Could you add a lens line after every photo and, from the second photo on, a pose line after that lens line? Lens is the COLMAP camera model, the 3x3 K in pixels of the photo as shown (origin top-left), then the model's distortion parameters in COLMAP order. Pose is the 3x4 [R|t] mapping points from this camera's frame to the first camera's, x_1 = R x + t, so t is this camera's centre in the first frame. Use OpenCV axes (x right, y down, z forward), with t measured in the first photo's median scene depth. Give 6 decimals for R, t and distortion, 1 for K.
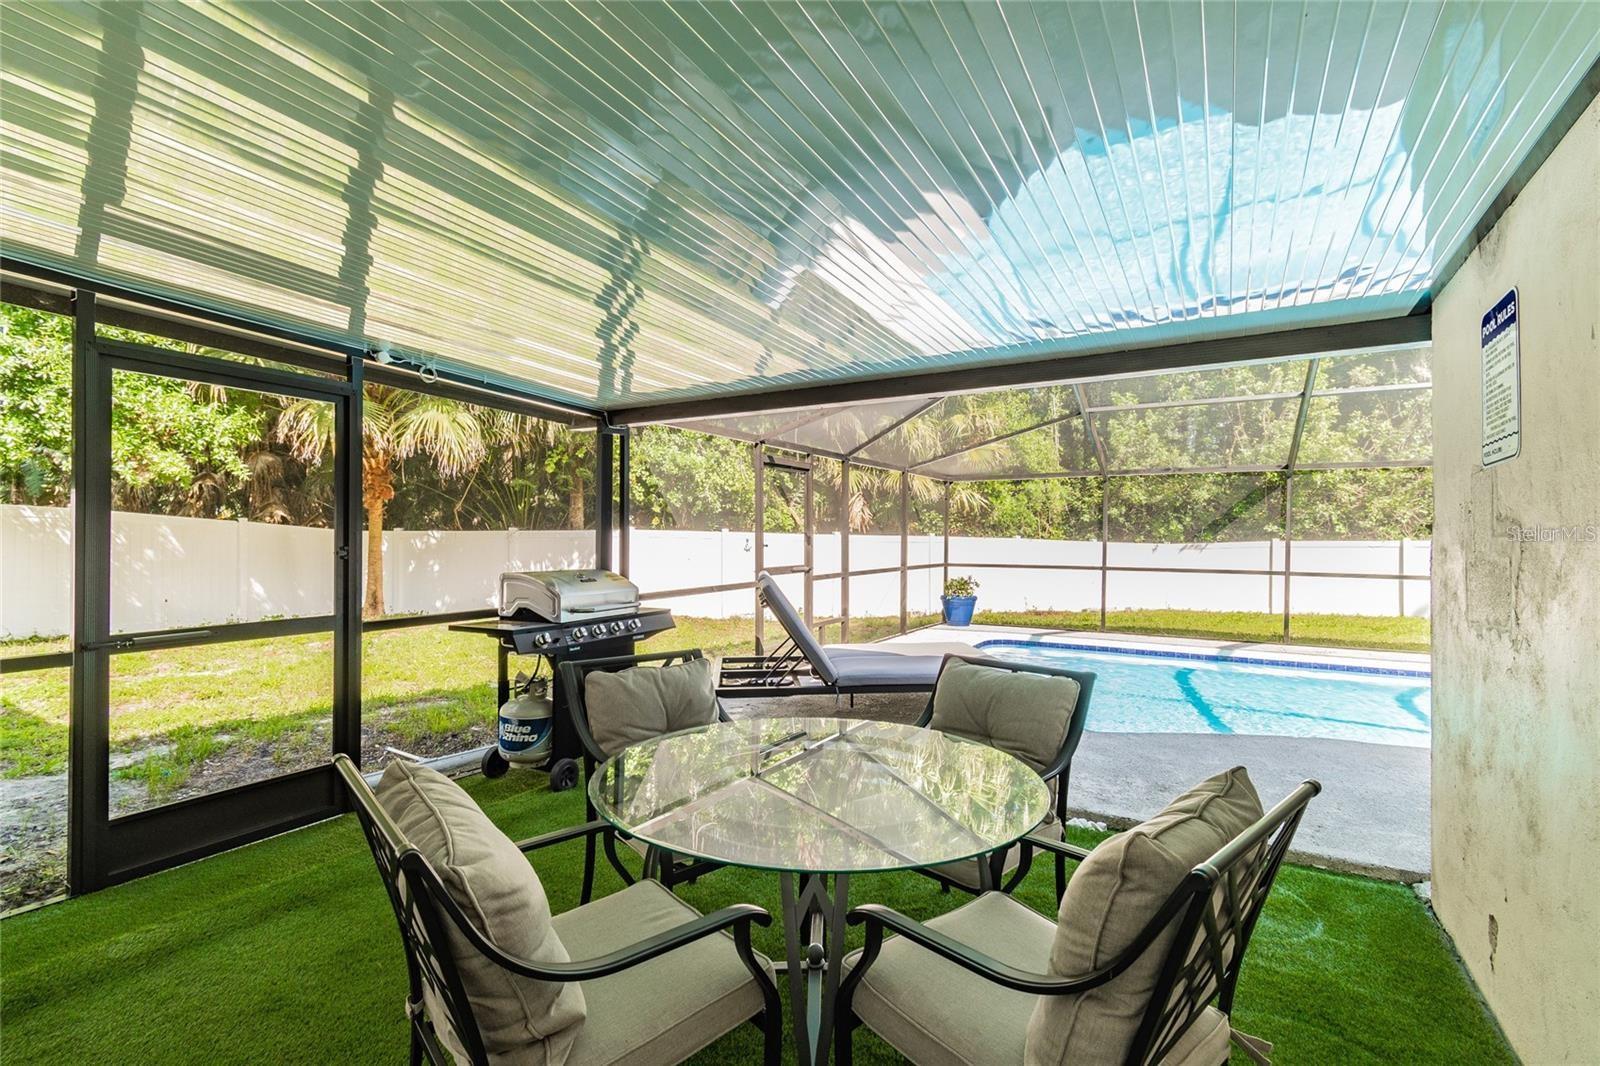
lens RADIAL K [[706.9, 0, 796.8], [0, 706.9, 535.7], [0, 0, 1]] dist [0.001009, -0.001368]
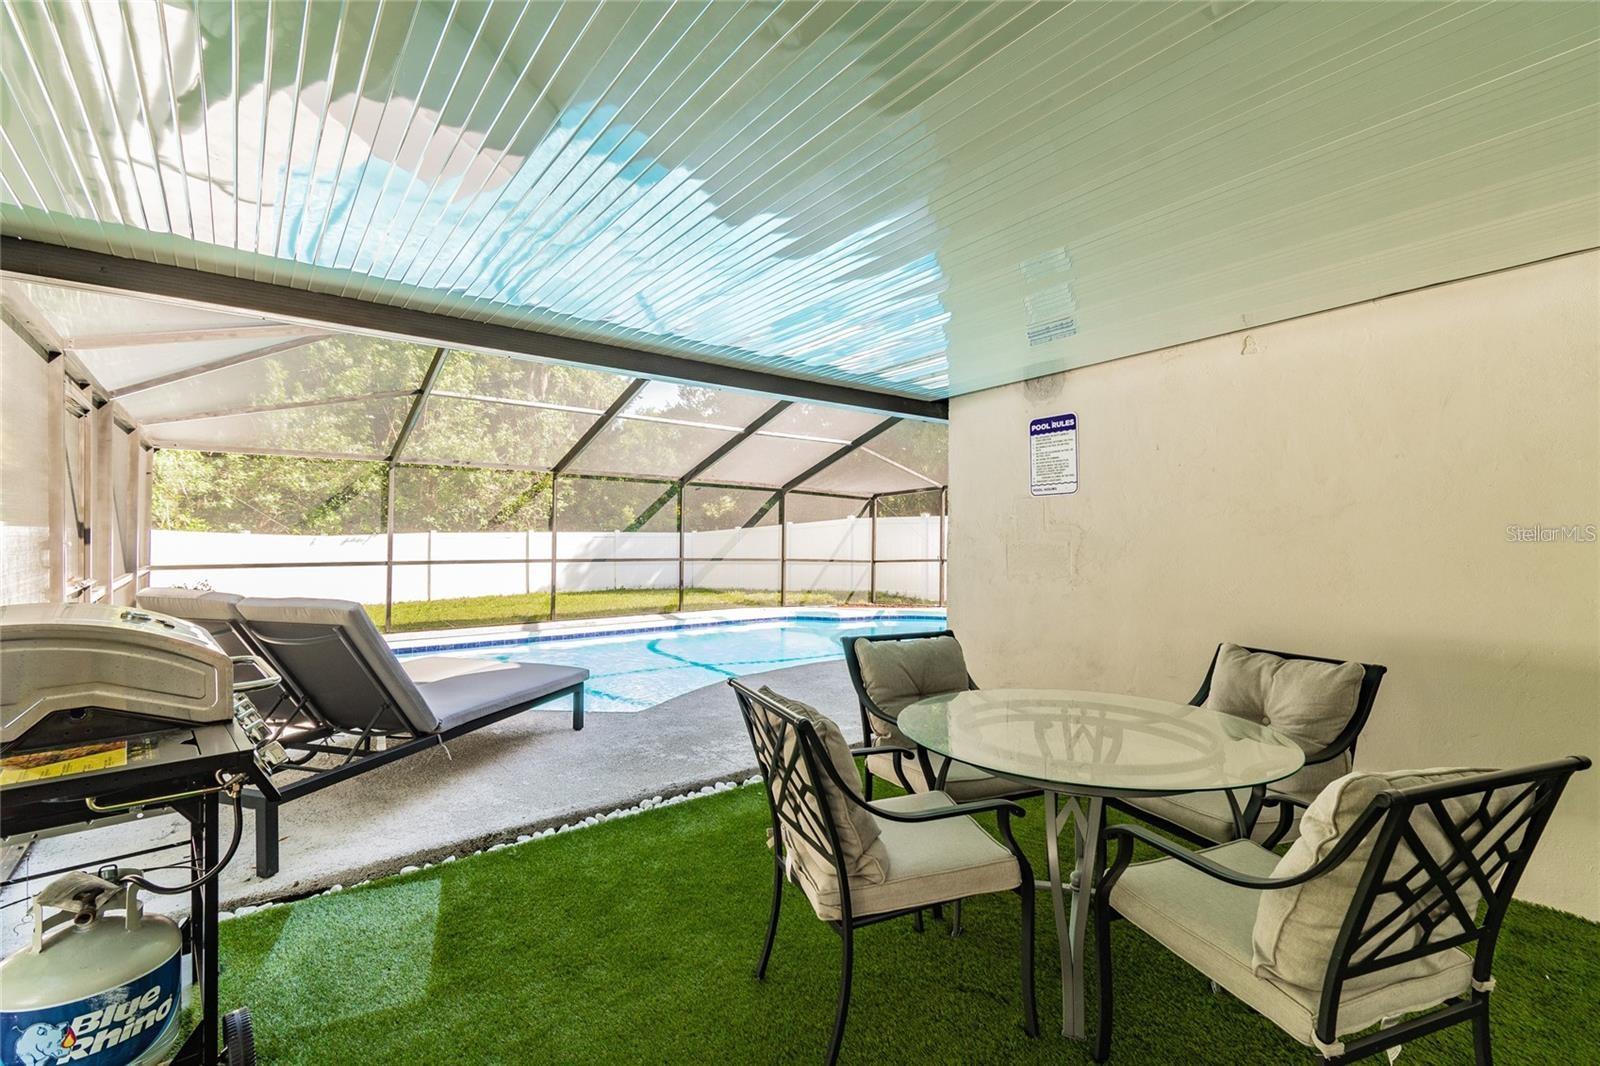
lens RADIAL K [[706.9, 0, 796.8], [0, 706.9, 535.7], [0, 0, 1]] dist [0.001009, -0.001368]
pose [[0.360055, -0.004597, 0.932920, -0.271387], [-0.006648, 0.999950, 0.007493, 0.000917], [-0.932907, -0.008900, 0.360006, 0.219645]]
